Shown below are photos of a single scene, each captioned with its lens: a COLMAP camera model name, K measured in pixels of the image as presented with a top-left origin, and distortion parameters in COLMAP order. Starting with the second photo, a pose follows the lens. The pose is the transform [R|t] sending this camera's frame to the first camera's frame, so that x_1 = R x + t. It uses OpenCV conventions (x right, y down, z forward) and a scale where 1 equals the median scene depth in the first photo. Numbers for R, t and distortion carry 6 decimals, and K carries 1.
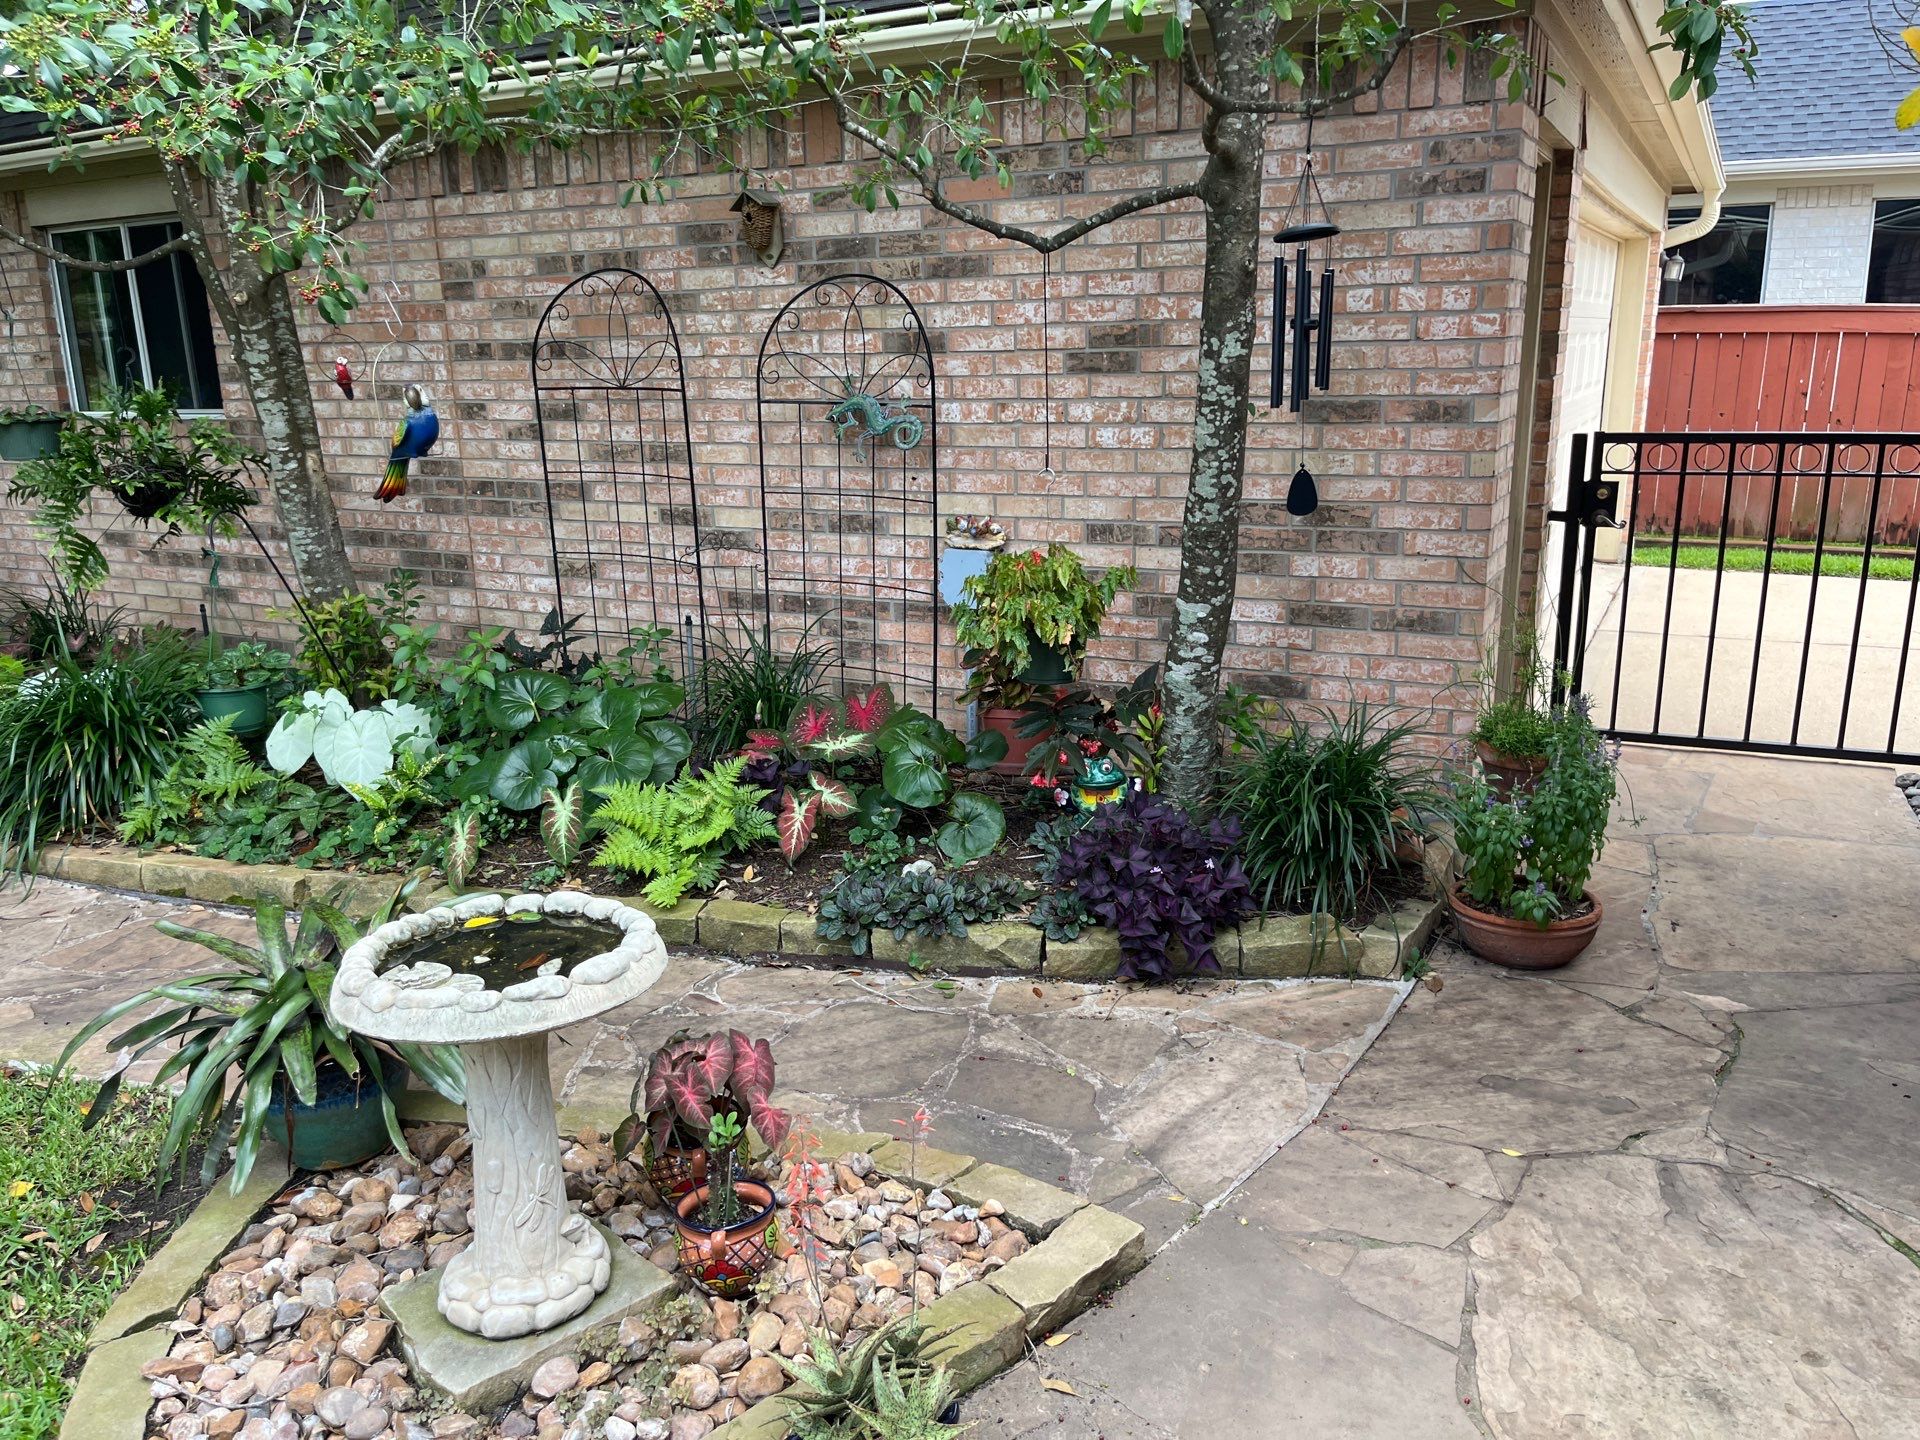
lens RADIAL K [[1467.2, 0, 965.2], [0, 1467.2, 760.3], [0, 0, 1]] dist [0.049407, -0.084146]
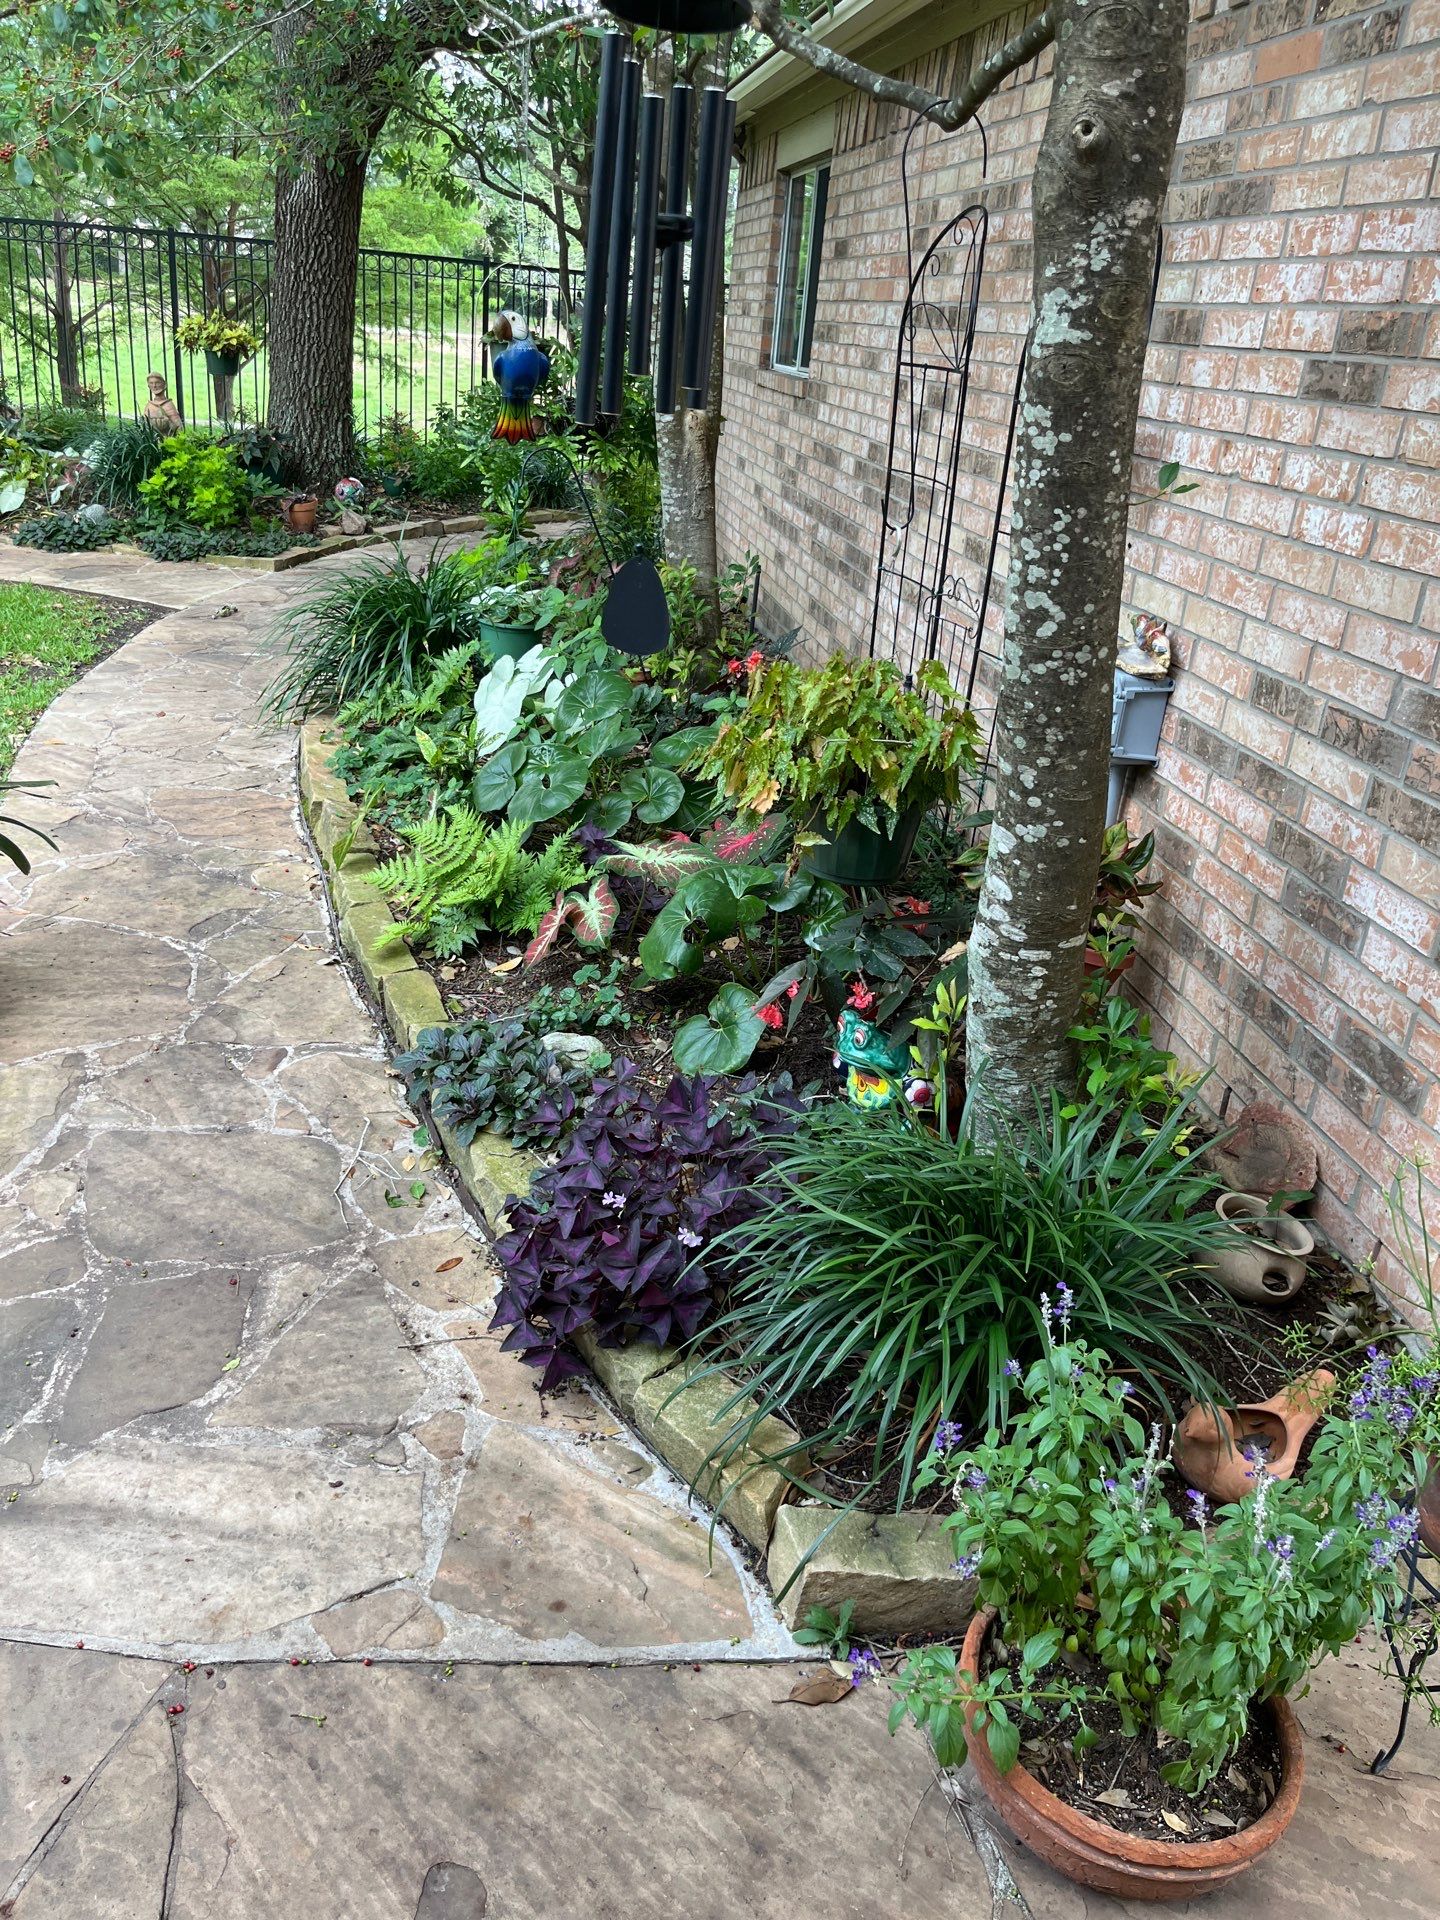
lens RADIAL K [[1466.7, 0, 710.9], [0, 1466.7, 958.8], [0, 0, 1]] dist [0.060601, -0.093230]
pose [[0.576169, 0.387861, -0.719439, 0.427768], [-0.310984, 0.918058, 0.245885, -0.137160], [0.755856, 0.082063, 0.649575, 0.488016]]
